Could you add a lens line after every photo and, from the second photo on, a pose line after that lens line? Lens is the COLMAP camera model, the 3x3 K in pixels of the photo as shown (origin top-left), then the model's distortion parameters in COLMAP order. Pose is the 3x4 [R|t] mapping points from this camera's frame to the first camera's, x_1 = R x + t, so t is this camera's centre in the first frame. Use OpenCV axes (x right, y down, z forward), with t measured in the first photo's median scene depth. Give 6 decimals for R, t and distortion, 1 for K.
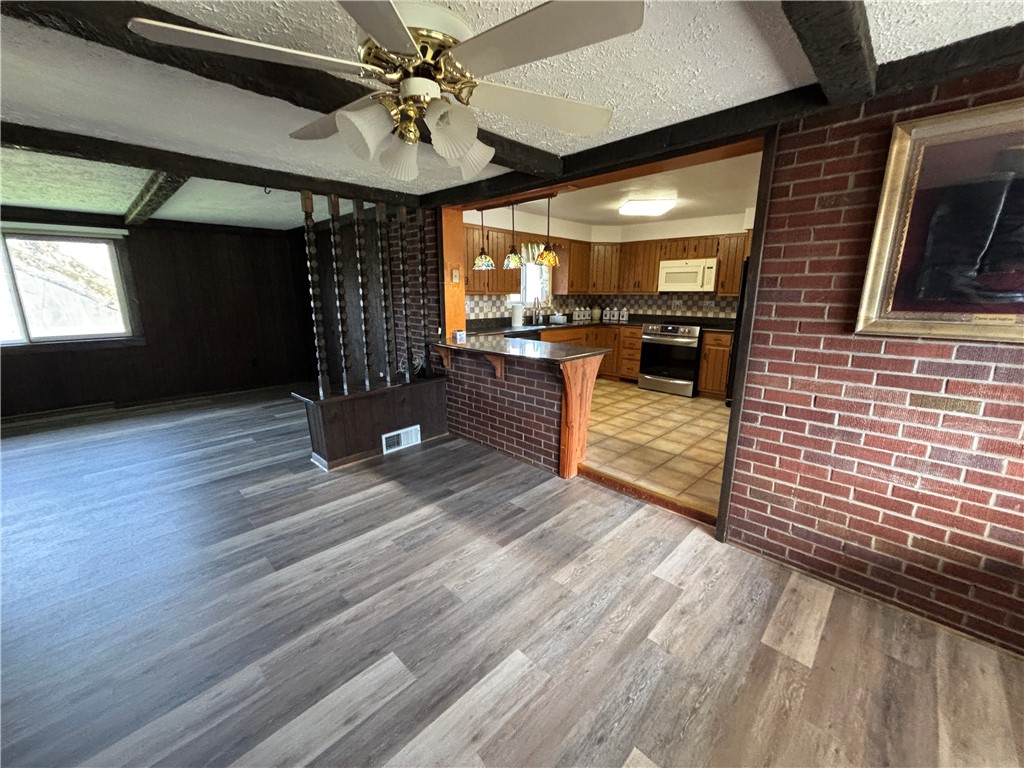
lens RADIAL K [[412.3, 0, 517.5], [0, 412.3, 388.2], [0, 0, 1]] dist [0.038165, -0.000054]
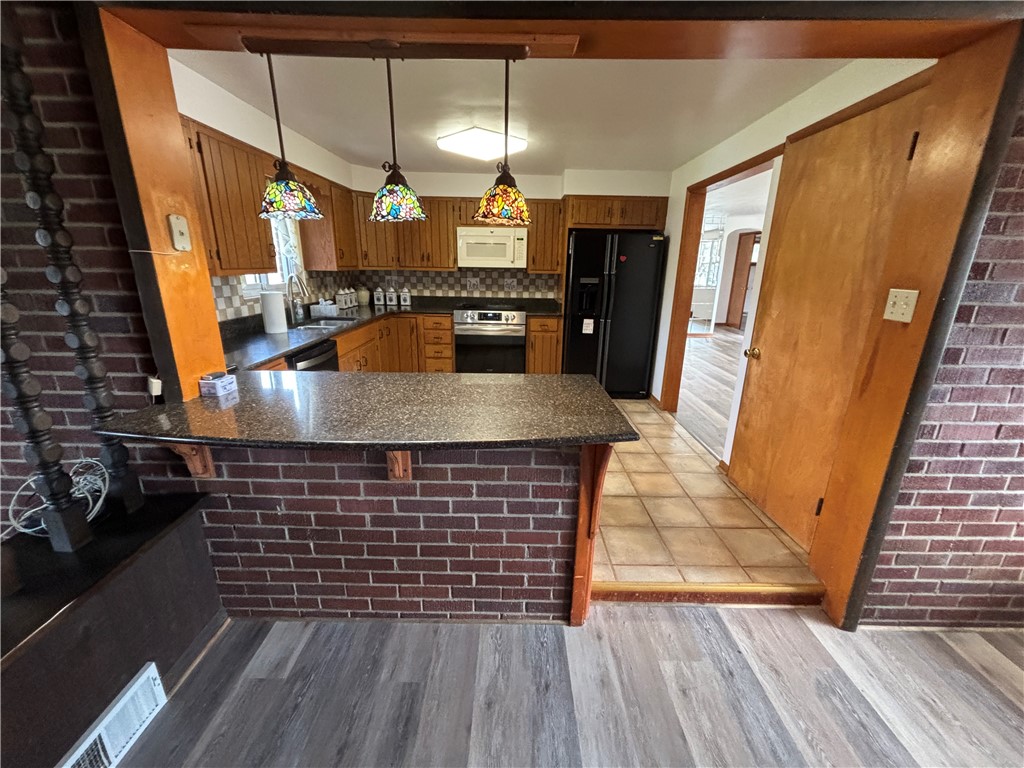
lens RADIAL K [[410.6, 0, 514.5], [0, 410.6, 383.3], [0, 0, 1]] dist [-0.002161, -0.000053]
pose [[0.720255, -0.189151, 0.667424, -0.155153], [0.147130, 0.981873, 0.119491, -0.106735], [-0.677928, 0.012134, 0.735028, 0.407986]]
